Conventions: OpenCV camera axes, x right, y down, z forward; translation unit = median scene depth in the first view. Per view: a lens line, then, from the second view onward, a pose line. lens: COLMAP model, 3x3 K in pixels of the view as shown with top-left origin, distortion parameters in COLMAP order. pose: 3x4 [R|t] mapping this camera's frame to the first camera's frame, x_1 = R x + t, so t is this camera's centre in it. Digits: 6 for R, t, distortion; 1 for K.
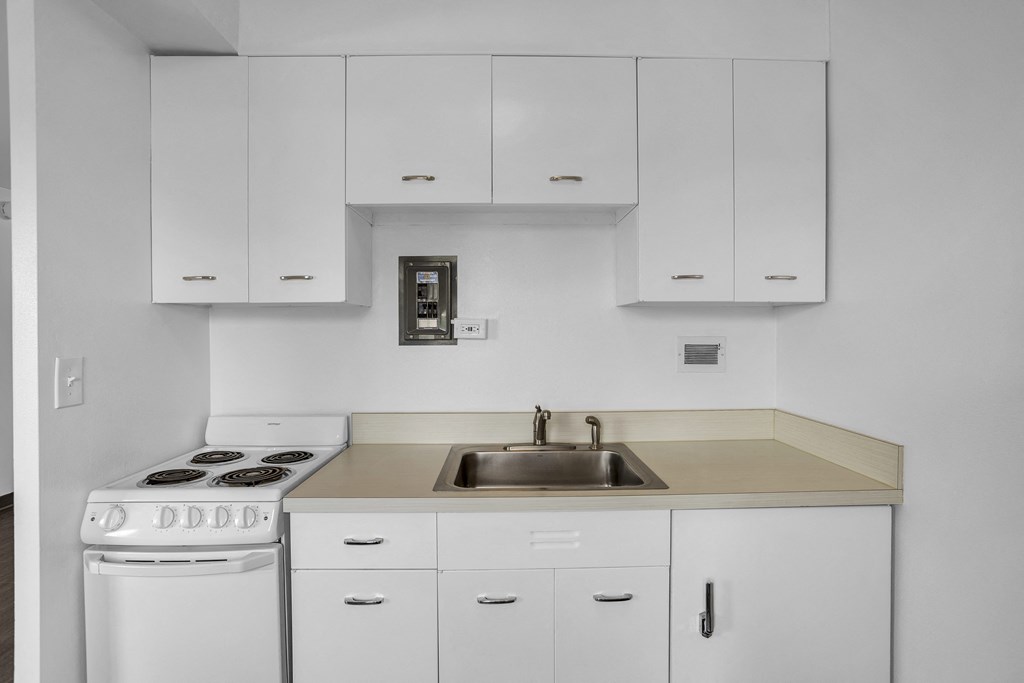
lens RADIAL K [[477.1, 0, 514.9], [0, 477.1, 331.0], [0, 0, 1]] dist [-0.002699, -0.000173]
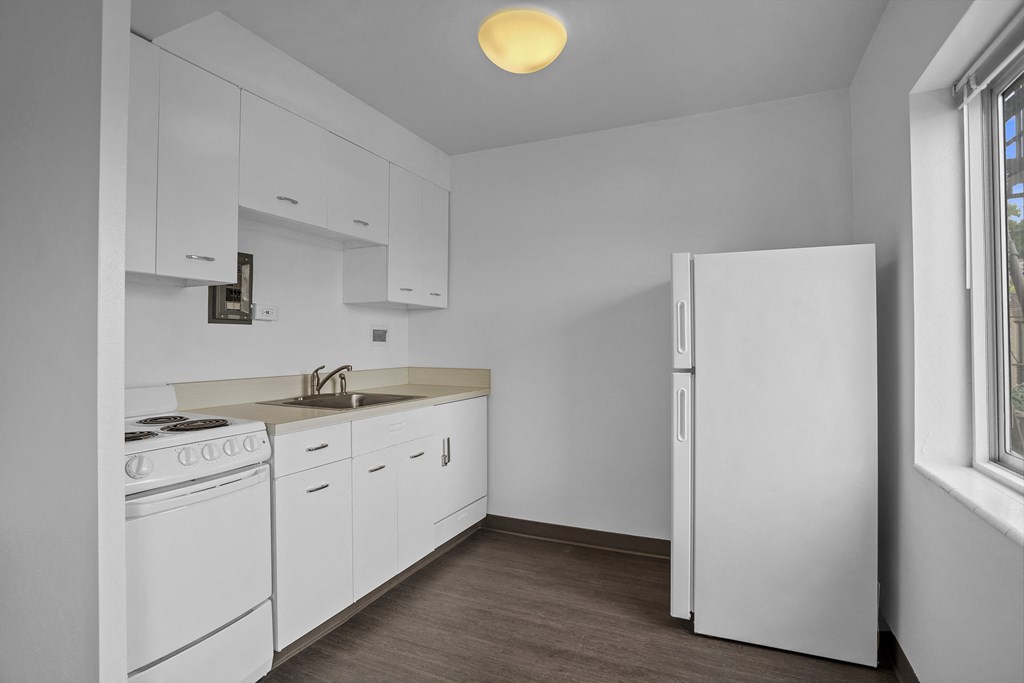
lens RADIAL K [[505.2, 0, 518.0], [0, 505.2, 338.1], [0, 0, 1]] dist [-0.075125, 0.031547]
pose [[0.438057, 0.009720, 0.898895, -0.983193], [-0.017173, 0.999850, -0.002443, 0.055510], [-0.898783, -0.014366, 0.438158, -0.181813]]
